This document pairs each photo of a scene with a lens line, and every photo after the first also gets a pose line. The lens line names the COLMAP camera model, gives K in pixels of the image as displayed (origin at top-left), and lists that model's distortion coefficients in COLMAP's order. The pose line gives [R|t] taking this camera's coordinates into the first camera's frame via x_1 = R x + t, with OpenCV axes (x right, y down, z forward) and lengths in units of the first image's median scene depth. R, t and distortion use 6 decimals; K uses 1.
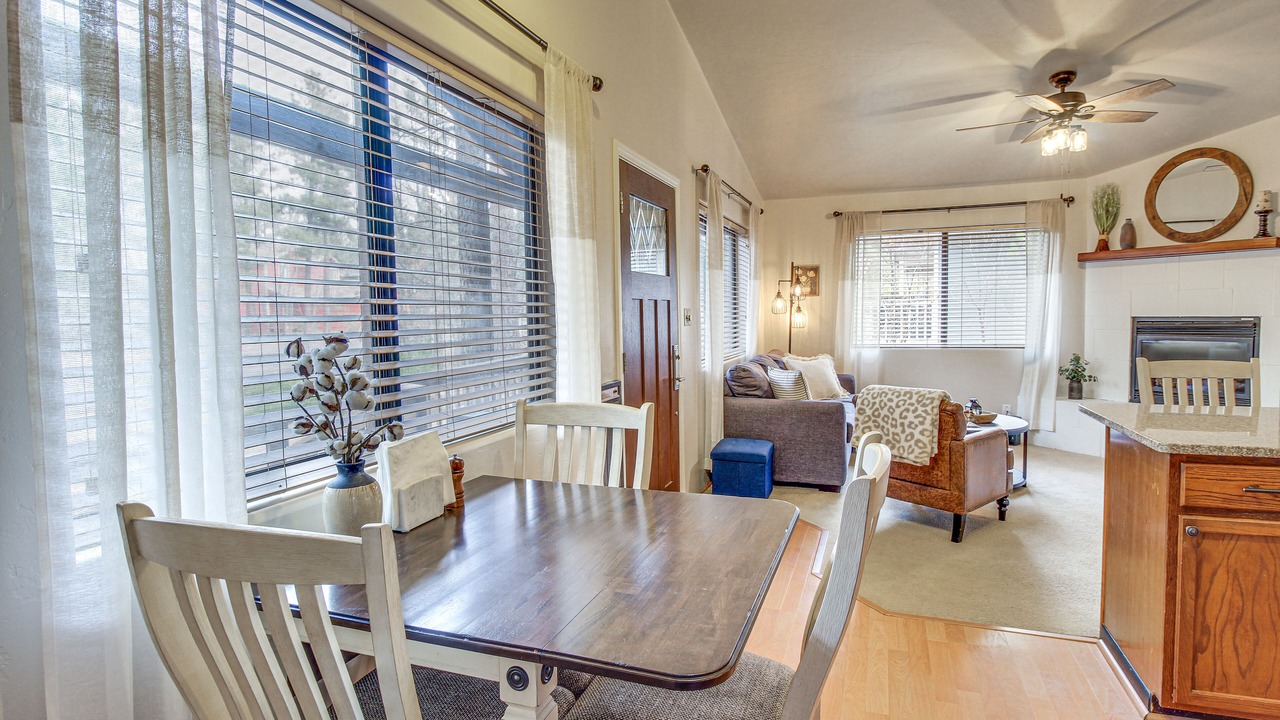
lens RADIAL K [[657.8, 0, 657.2], [0, 657.8, 350.8], [0, 0, 1]] dist [-0.002377, -0.000667]
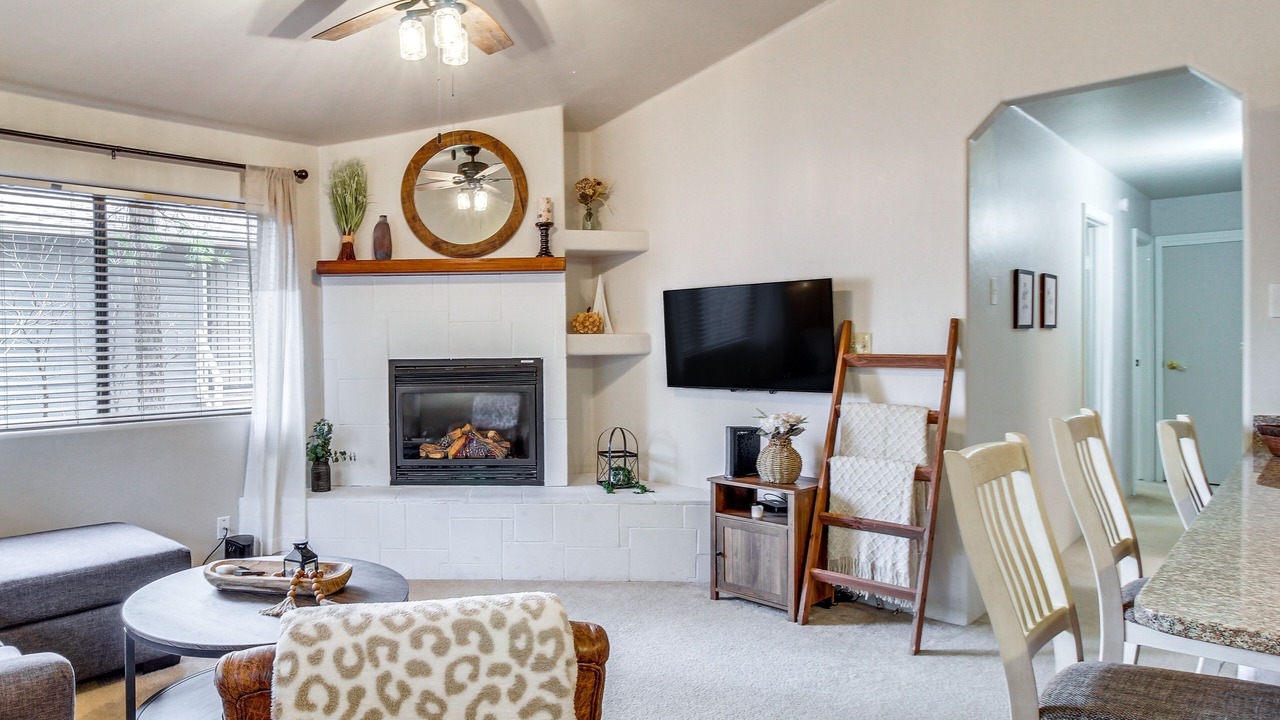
lens RADIAL K [[796.6, 0, 481.3], [0, 796.6, 354.4], [0, 0, 1]] dist [-0.004810, -0.000892]
pose [[0.488502, -0.002513, 0.872559, 0.048816], [0.053760, 0.998183, -0.027223, -0.030070], [-0.870905, 0.060207, 0.487749, 0.520637]]
